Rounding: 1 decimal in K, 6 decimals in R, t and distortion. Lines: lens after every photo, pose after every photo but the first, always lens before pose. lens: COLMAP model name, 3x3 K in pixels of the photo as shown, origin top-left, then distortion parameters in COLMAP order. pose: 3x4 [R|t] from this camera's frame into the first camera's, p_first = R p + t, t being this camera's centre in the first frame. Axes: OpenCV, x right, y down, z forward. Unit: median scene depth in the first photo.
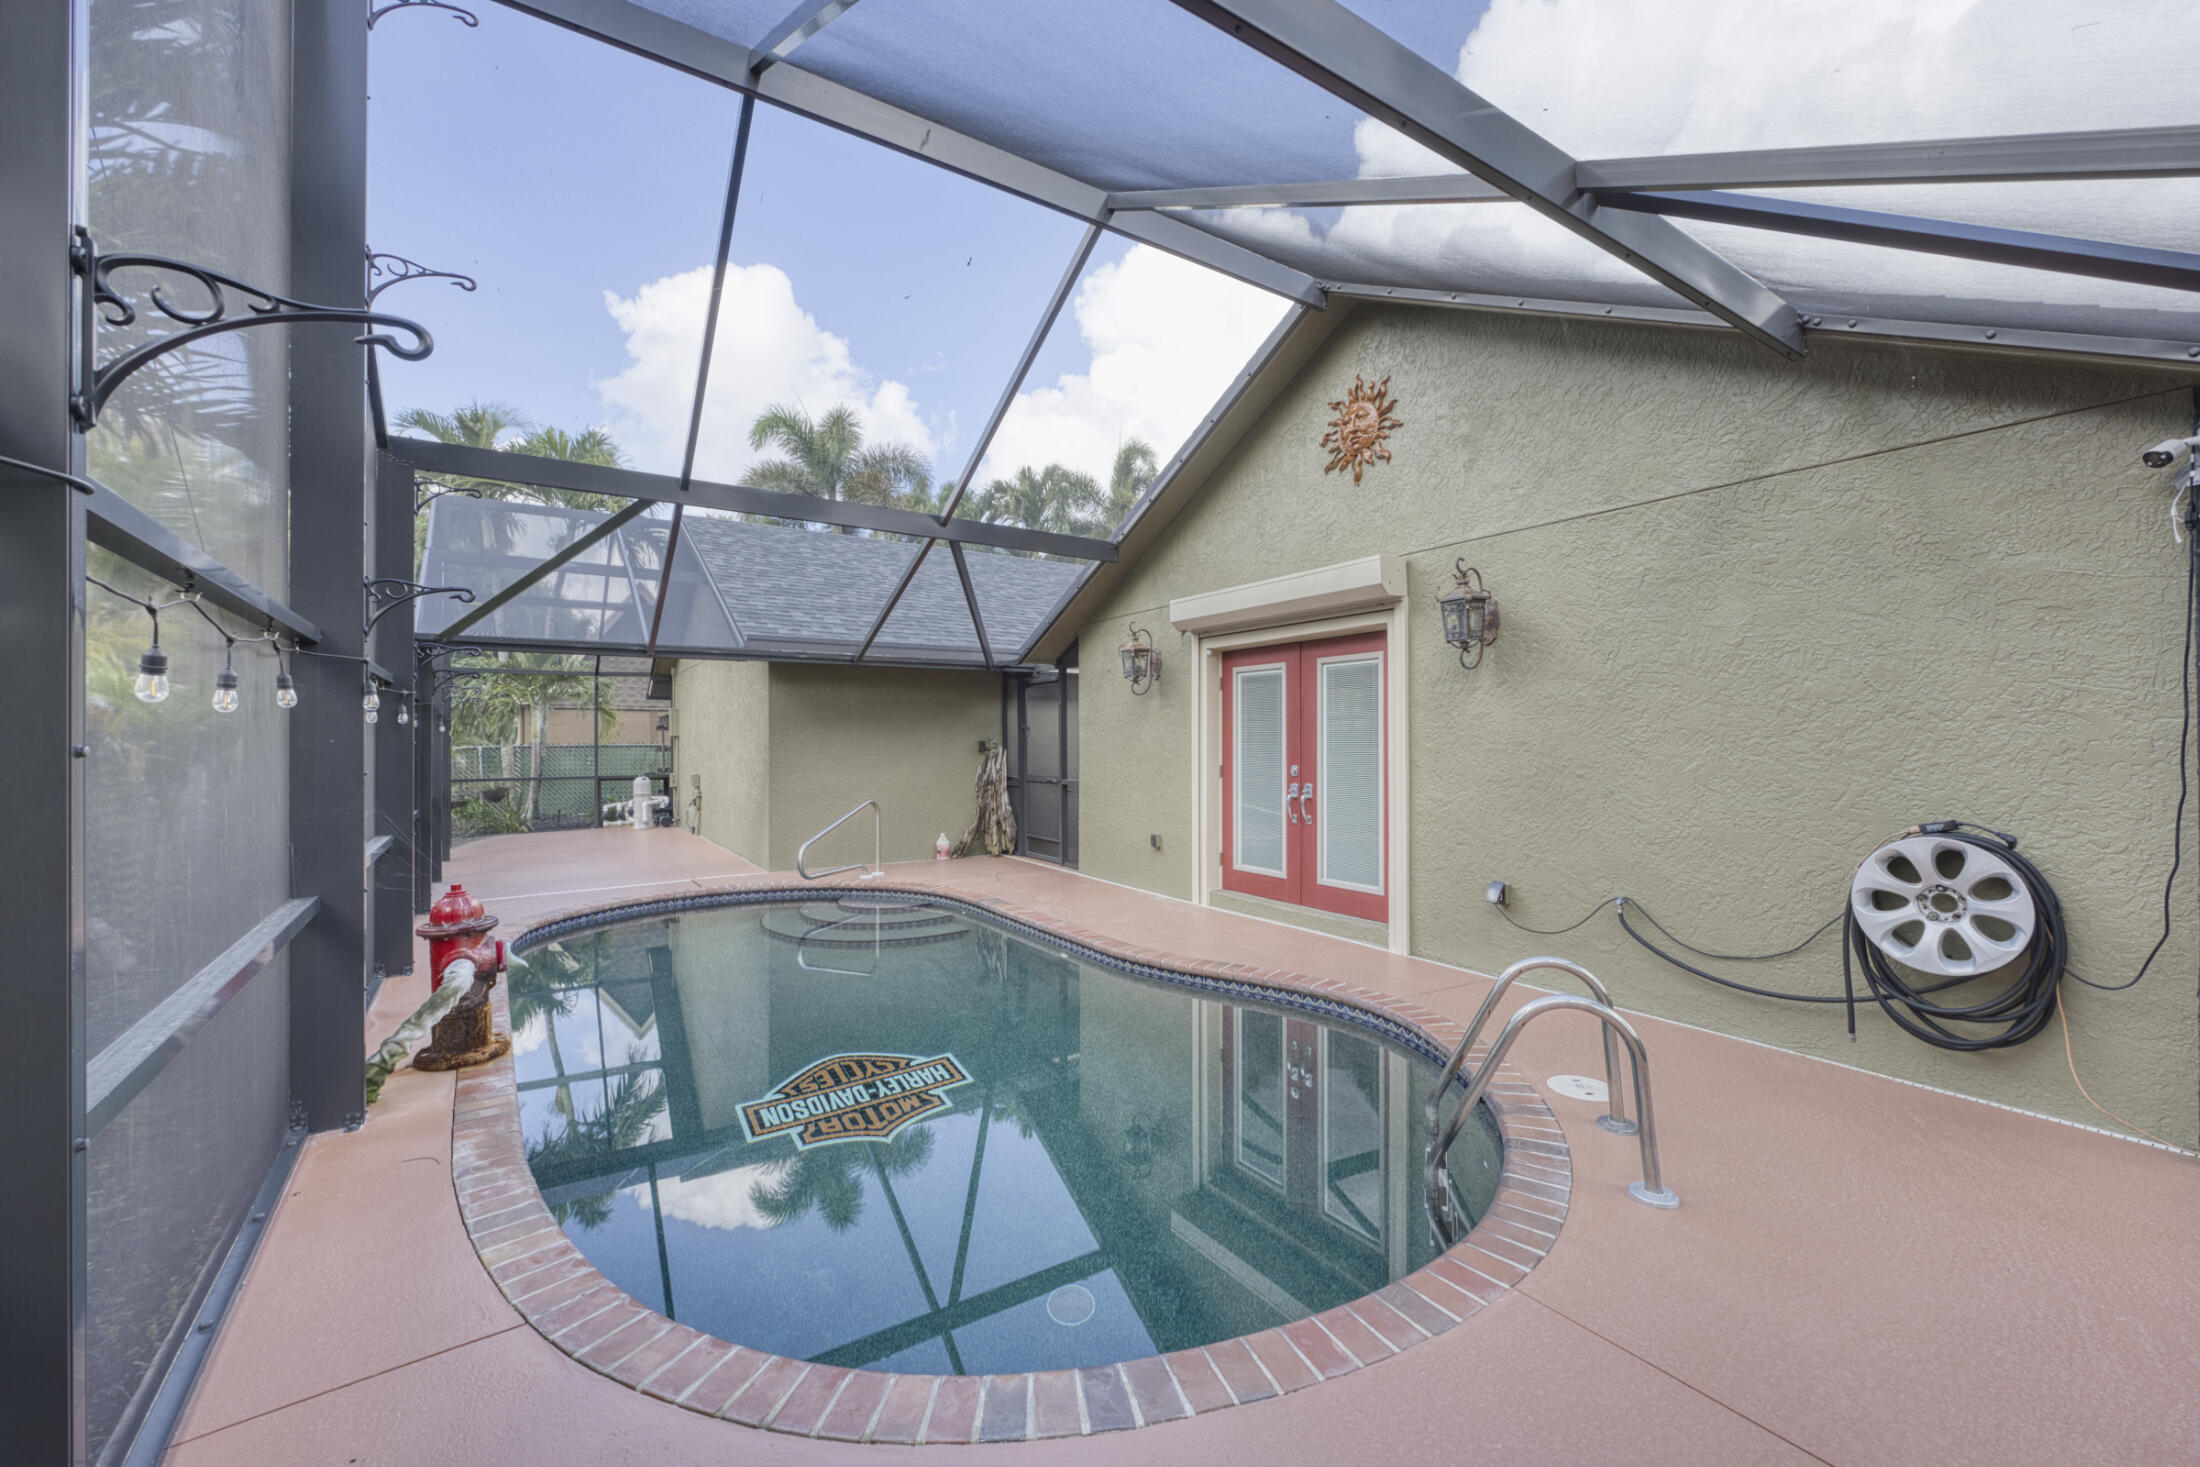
lens RADIAL K [[876.7, 0, 1099.4], [0, 876.7, 738.6], [0, 0, 1]] dist [-0.001012, -0.000097]
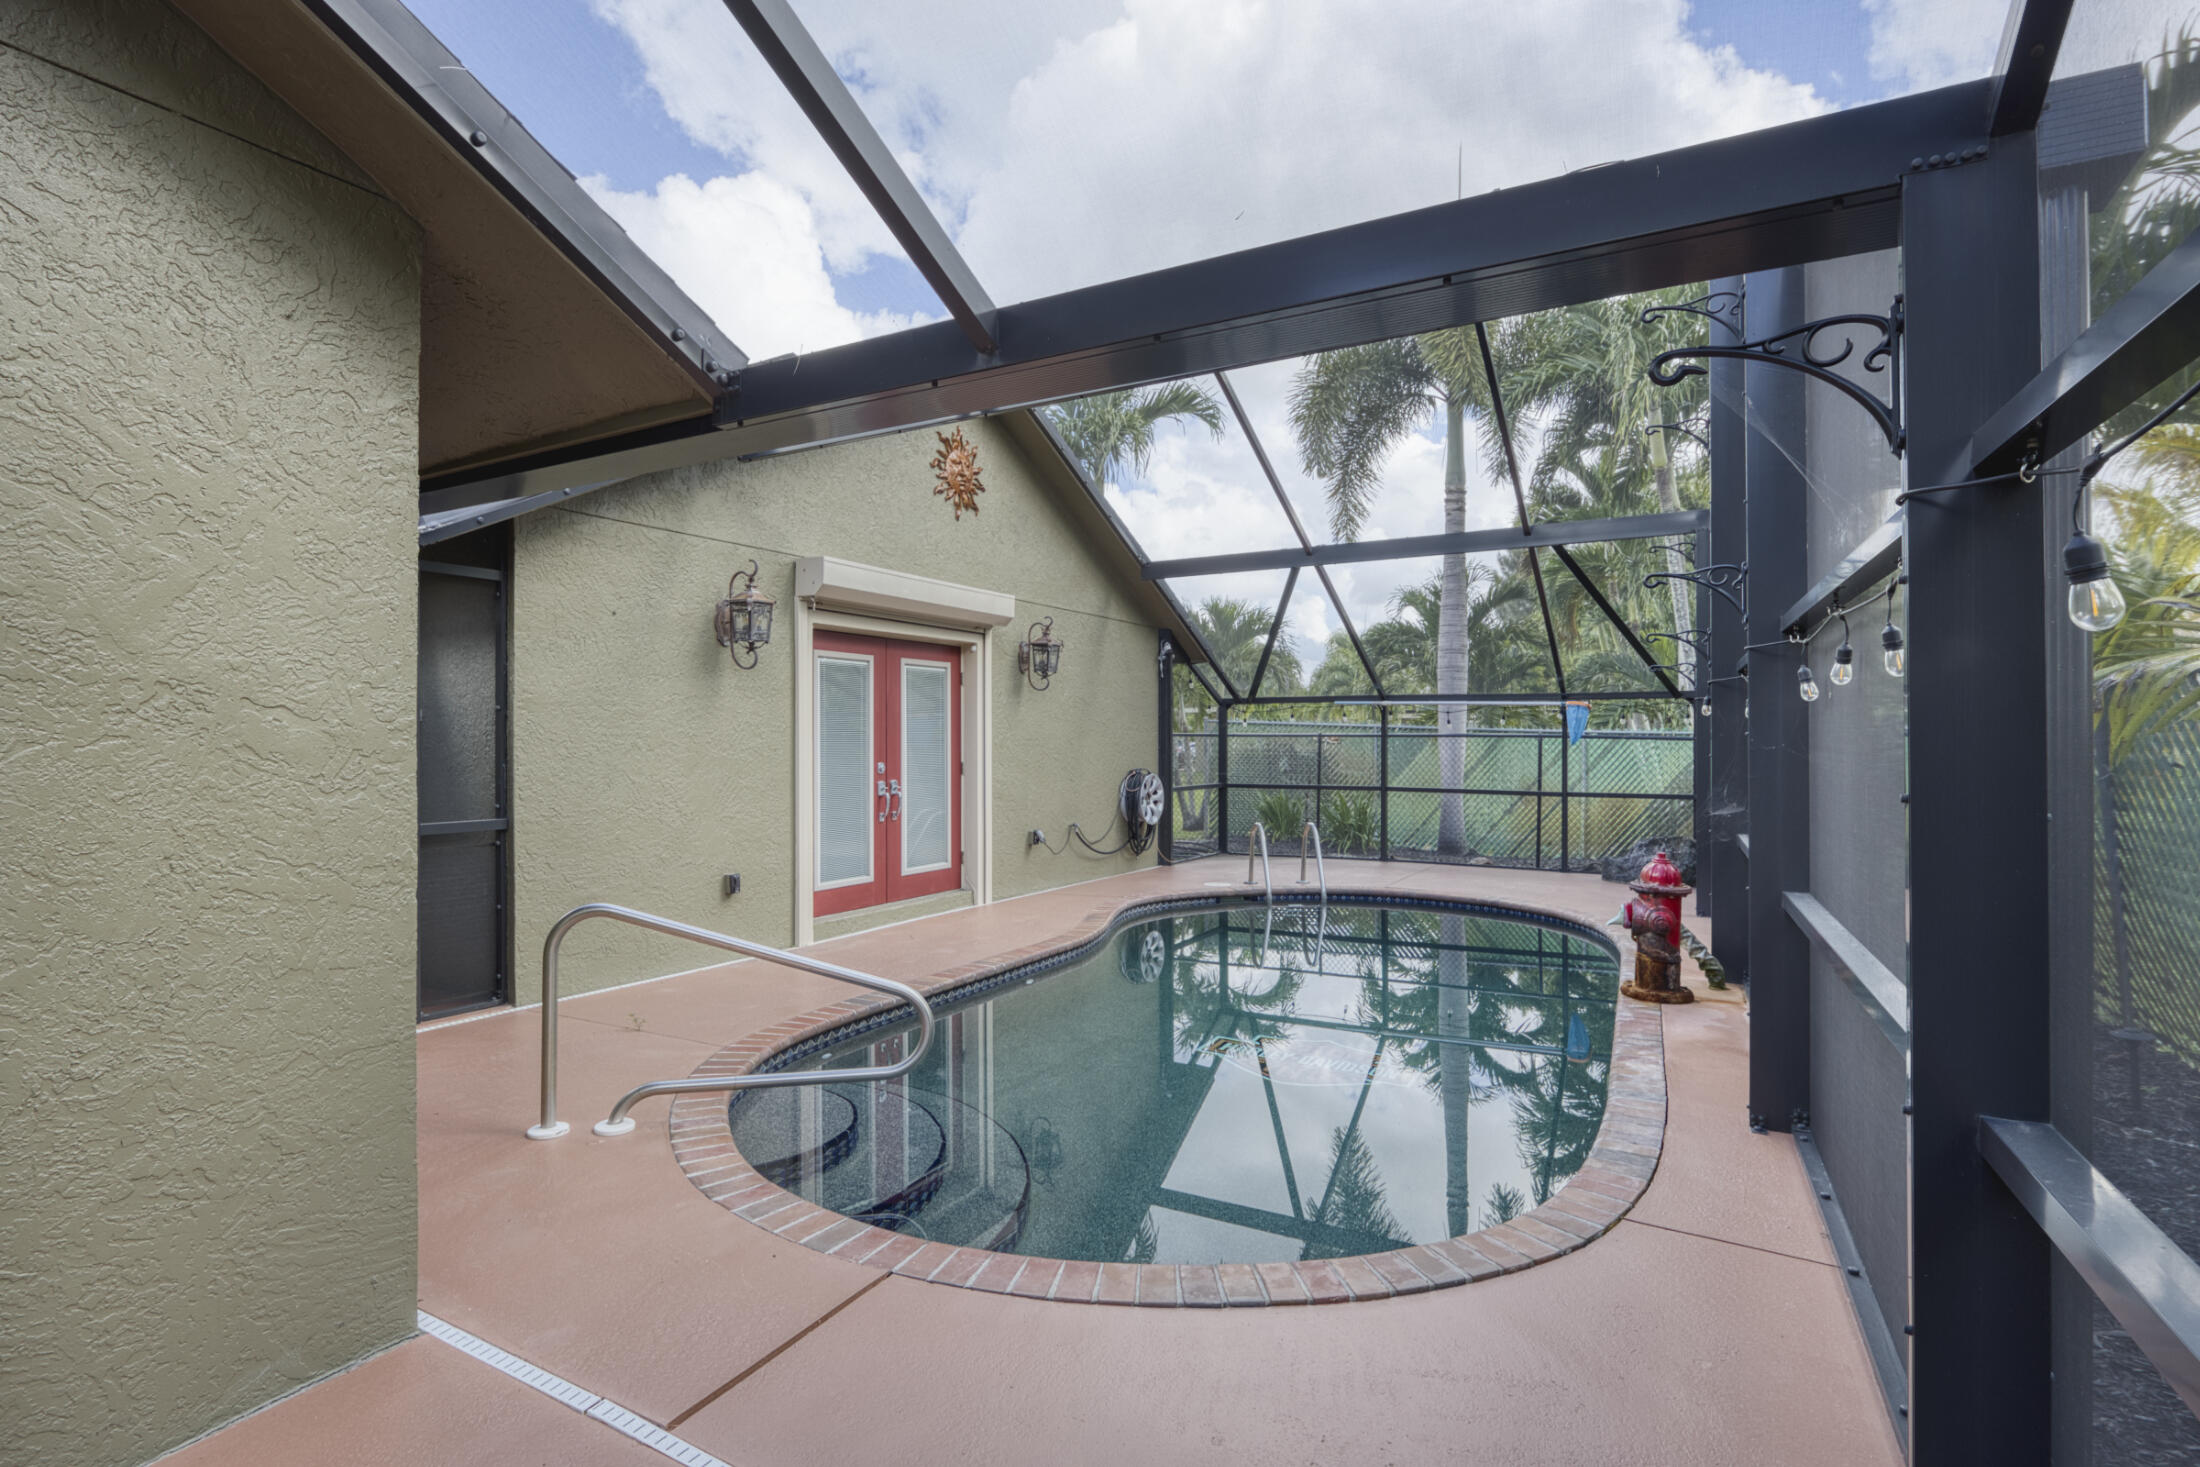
lens RADIAL K [[1073.7, 0, 1103.5], [0, 1073.7, 721.7], [0, 0, 1]] dist [-0.001486, -0.000878]
pose [[-0.447344, 0.016623, 0.894207, -0.952003], [-0.002418, 0.999801, -0.019796, 0.007535], [-0.894359, -0.011018, -0.447215, 1.301038]]
